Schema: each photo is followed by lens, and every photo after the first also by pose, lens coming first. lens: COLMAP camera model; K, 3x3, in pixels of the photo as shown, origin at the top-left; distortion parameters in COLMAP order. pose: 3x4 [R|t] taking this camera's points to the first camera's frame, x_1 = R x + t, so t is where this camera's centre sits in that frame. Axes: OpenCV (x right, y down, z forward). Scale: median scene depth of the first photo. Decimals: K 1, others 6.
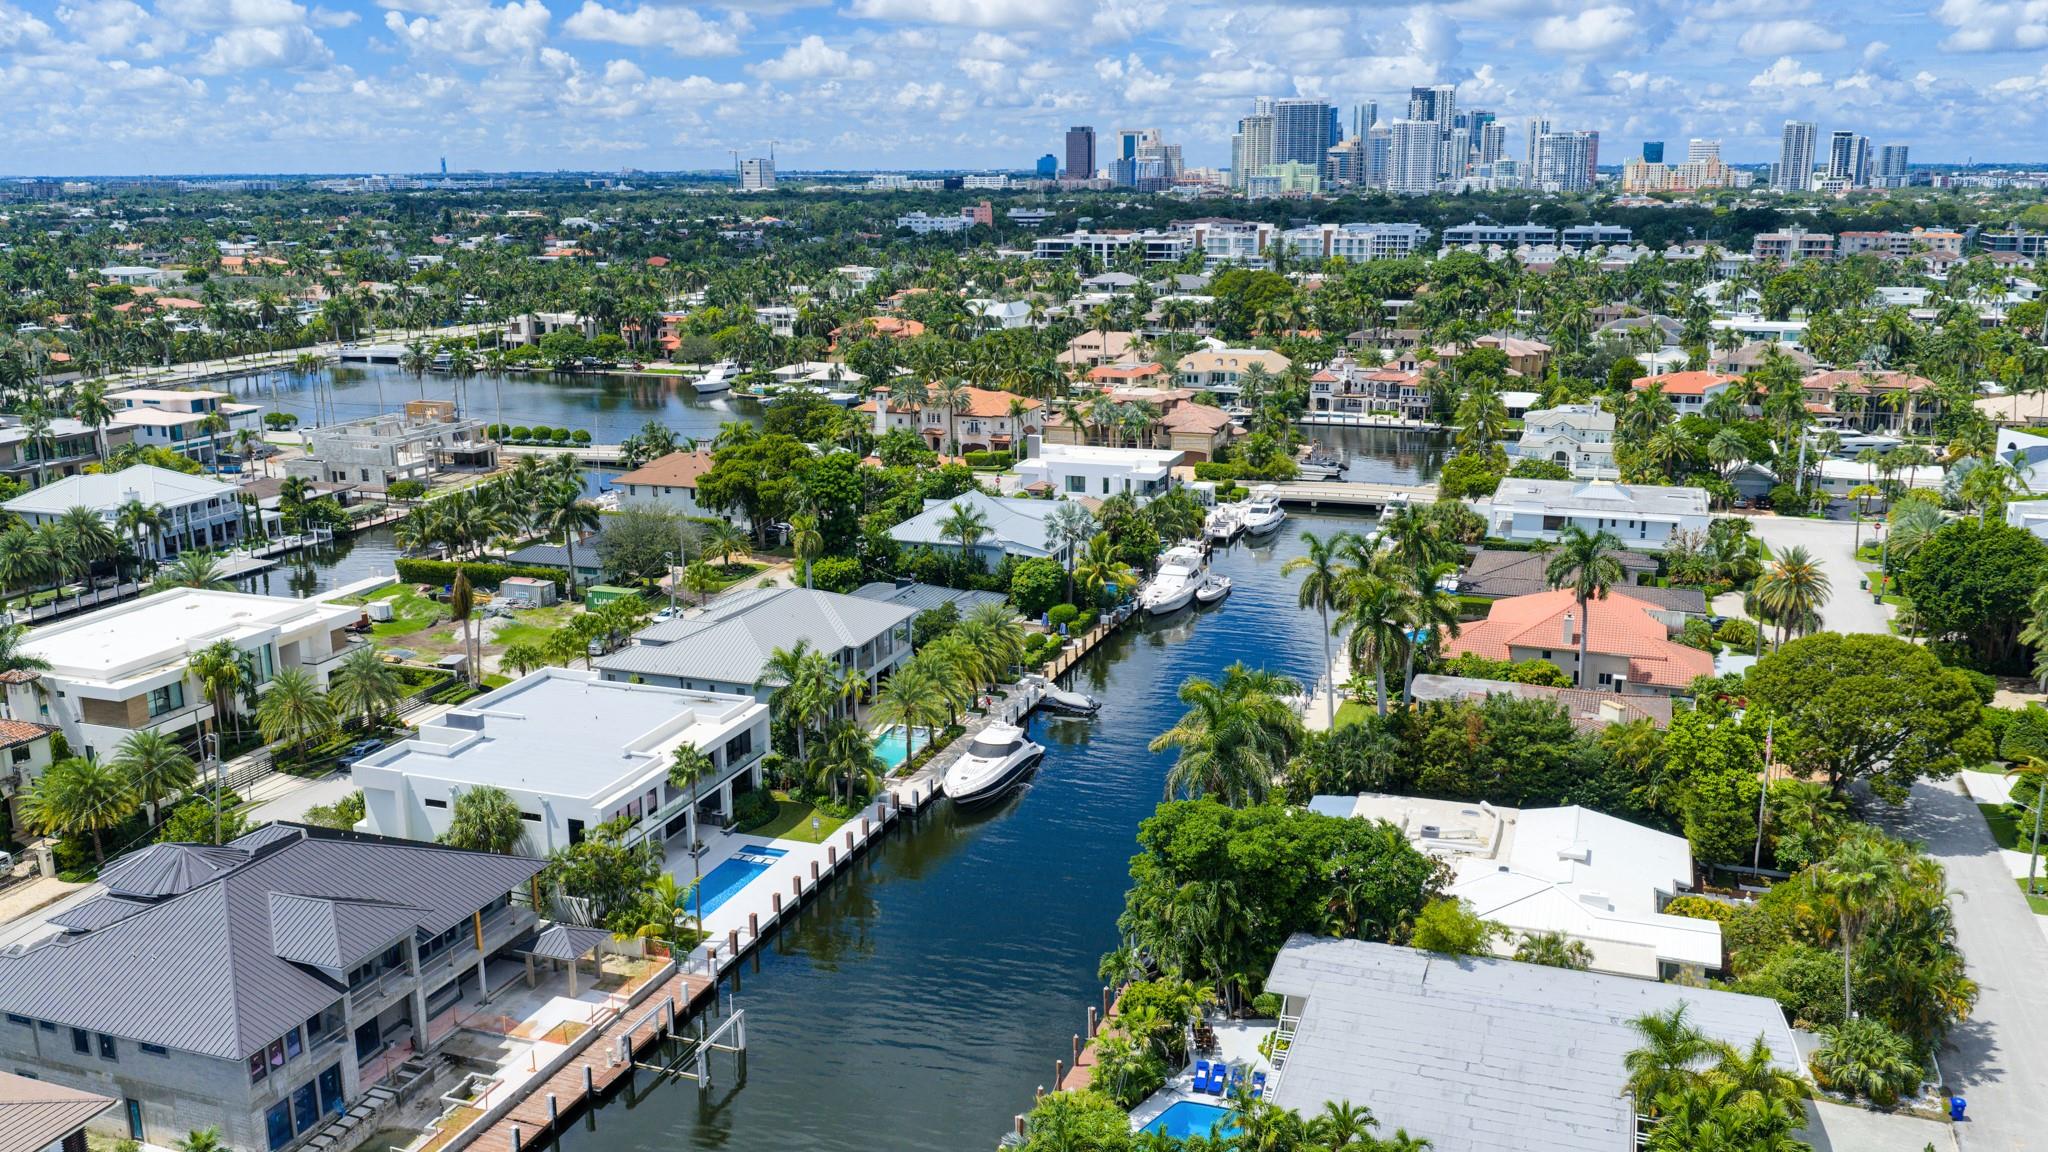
lens RADIAL K [[1699.9, 0, 1021.3], [0, 1699.9, 574.9], [0, 0, 1]] dist [0.033118, -0.067522]
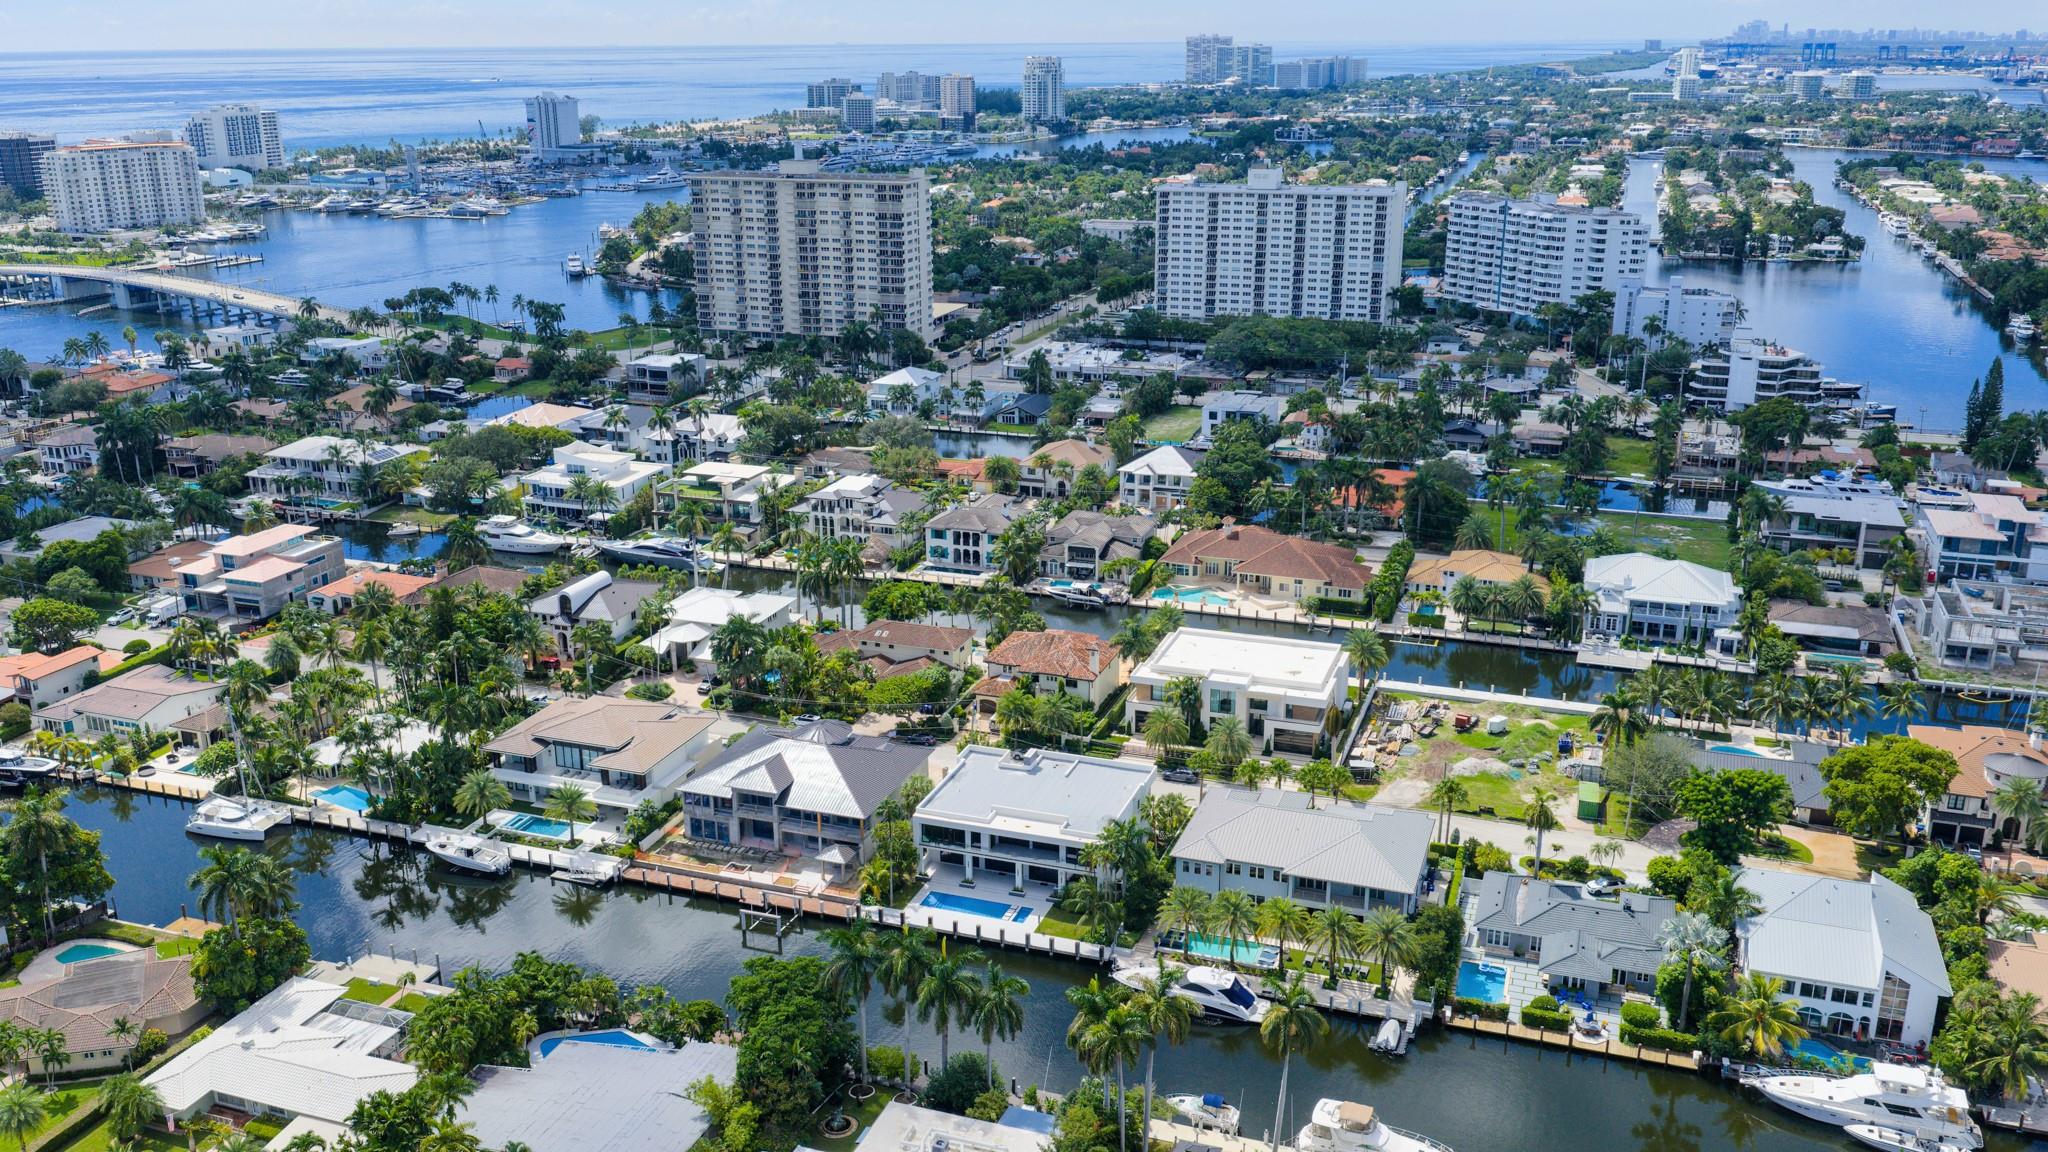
lens RADIAL K [[1699.9, 0, 1020.6], [0, 1699.9, 578.1], [0, 0, 1]] dist [0.033118, -0.067522]
pose [[-0.002821, 0.302514, -0.953141, 1.273503], [-0.225601, 0.928379, 0.295323, -0.597285], [0.974216, 0.215863, 0.065629, 0.870989]]
